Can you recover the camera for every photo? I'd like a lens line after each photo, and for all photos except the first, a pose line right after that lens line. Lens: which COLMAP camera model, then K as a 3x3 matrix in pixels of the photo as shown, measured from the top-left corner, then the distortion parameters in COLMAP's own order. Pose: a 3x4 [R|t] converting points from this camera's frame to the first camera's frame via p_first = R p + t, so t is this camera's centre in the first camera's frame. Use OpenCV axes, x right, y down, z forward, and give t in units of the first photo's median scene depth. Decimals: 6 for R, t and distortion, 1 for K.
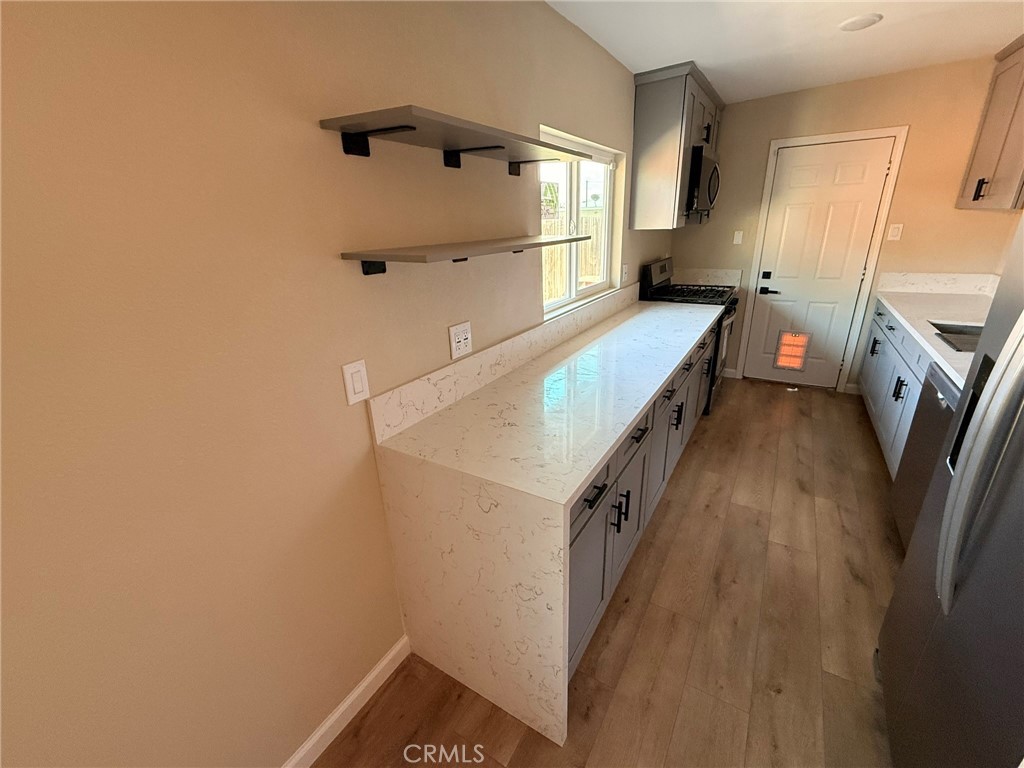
lens RADIAL K [[433.4, 0, 514.8], [0, 433.4, 381.9], [0, 0, 1]] dist [0.000602, -0.000128]
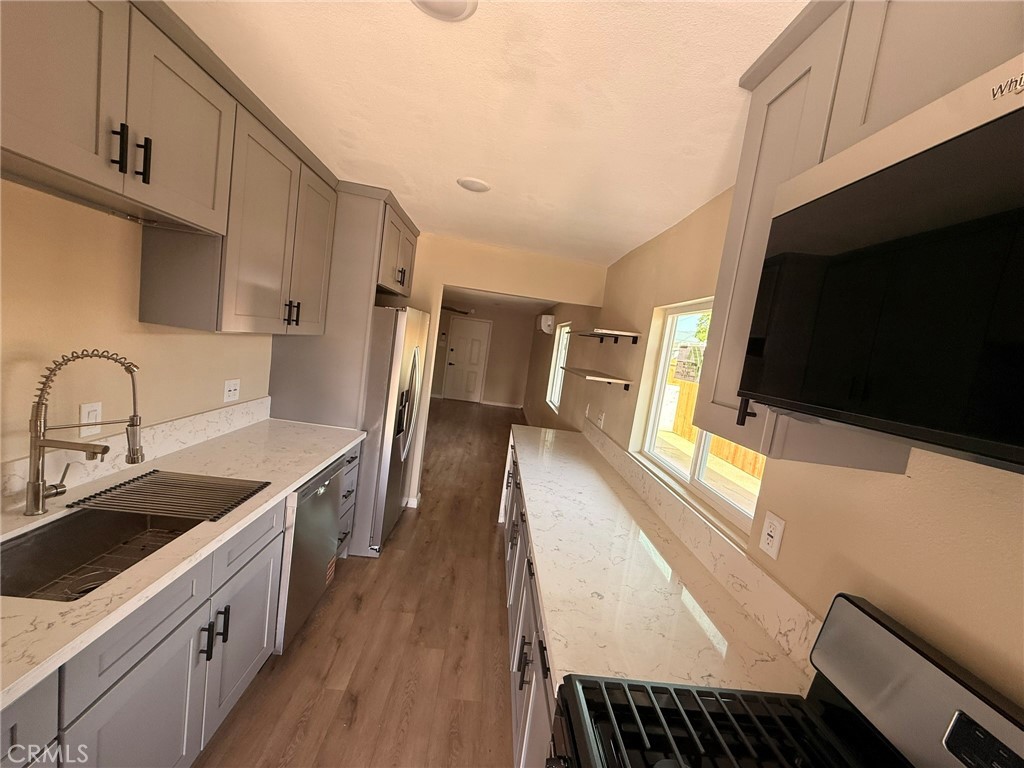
lens RADIAL K [[408.2, 0, 513.1], [0, 408.2, 385.2], [0, 0, 1]] dist [-0.002701, -0.000472]
pose [[-0.826079, -0.018852, -0.563238, 0.856767], [-0.292388, 0.868737, 0.399757, -0.581102], [0.481770, 0.494916, -0.723157, 1.388323]]
